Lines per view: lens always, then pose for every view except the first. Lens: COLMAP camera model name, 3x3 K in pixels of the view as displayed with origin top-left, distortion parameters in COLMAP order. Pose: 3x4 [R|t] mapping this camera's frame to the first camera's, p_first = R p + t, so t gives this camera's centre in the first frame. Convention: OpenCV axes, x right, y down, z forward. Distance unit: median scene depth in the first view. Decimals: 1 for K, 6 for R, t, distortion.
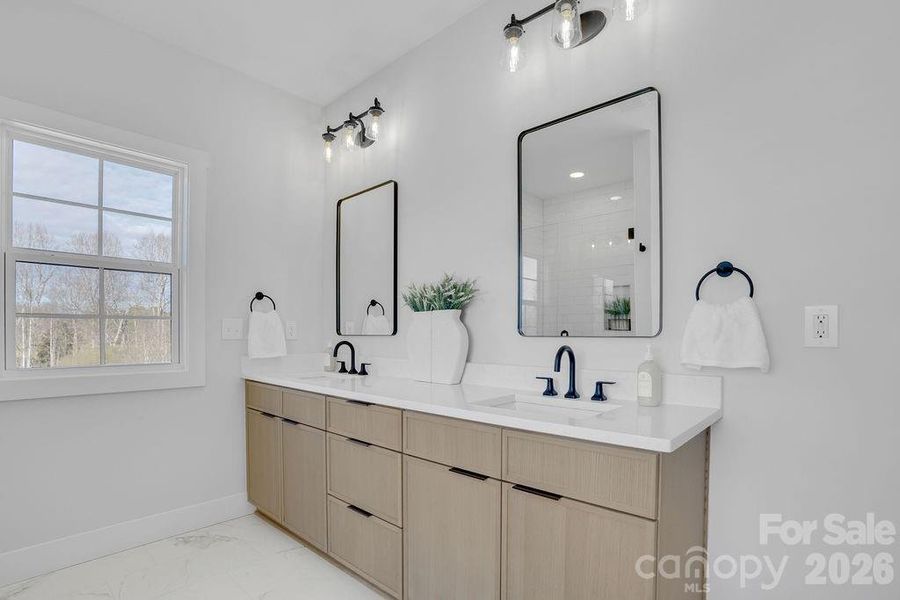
lens RADIAL K [[440.3, 0, 447.9], [0, 440.3, 338.9], [0, 0, 1]] dist [-0.016592, 0.000204]
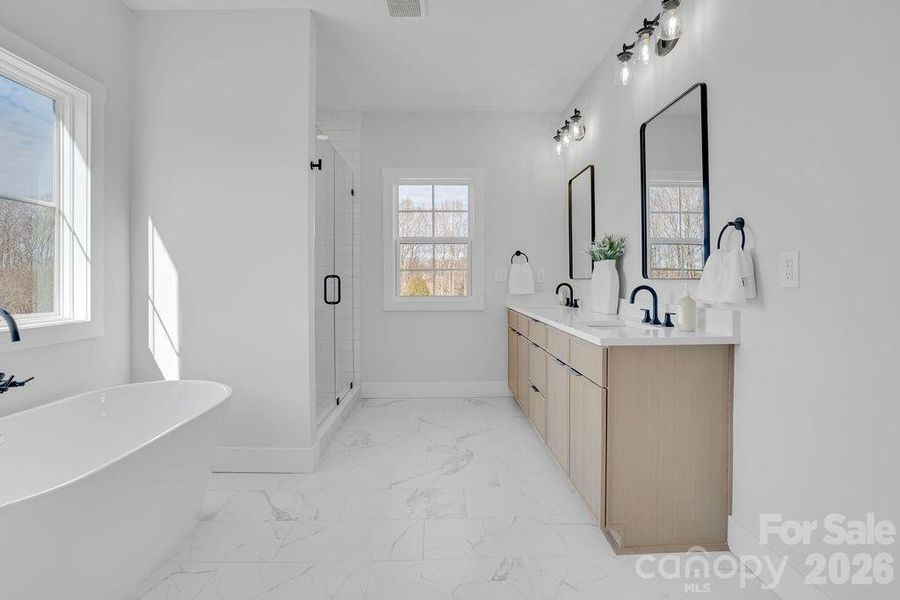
lens RADIAL K [[452.8, 0, 449.3], [0, 452.8, 281.3], [0, 0, 1]] dist [-0.002849, 0.000205]
pose [[0.708340, 0.000500, -0.705871, 0.551550], [-0.006382, 0.999963, -0.005696, 0.009765], [0.705842, 0.008540, 0.708317, -0.290213]]
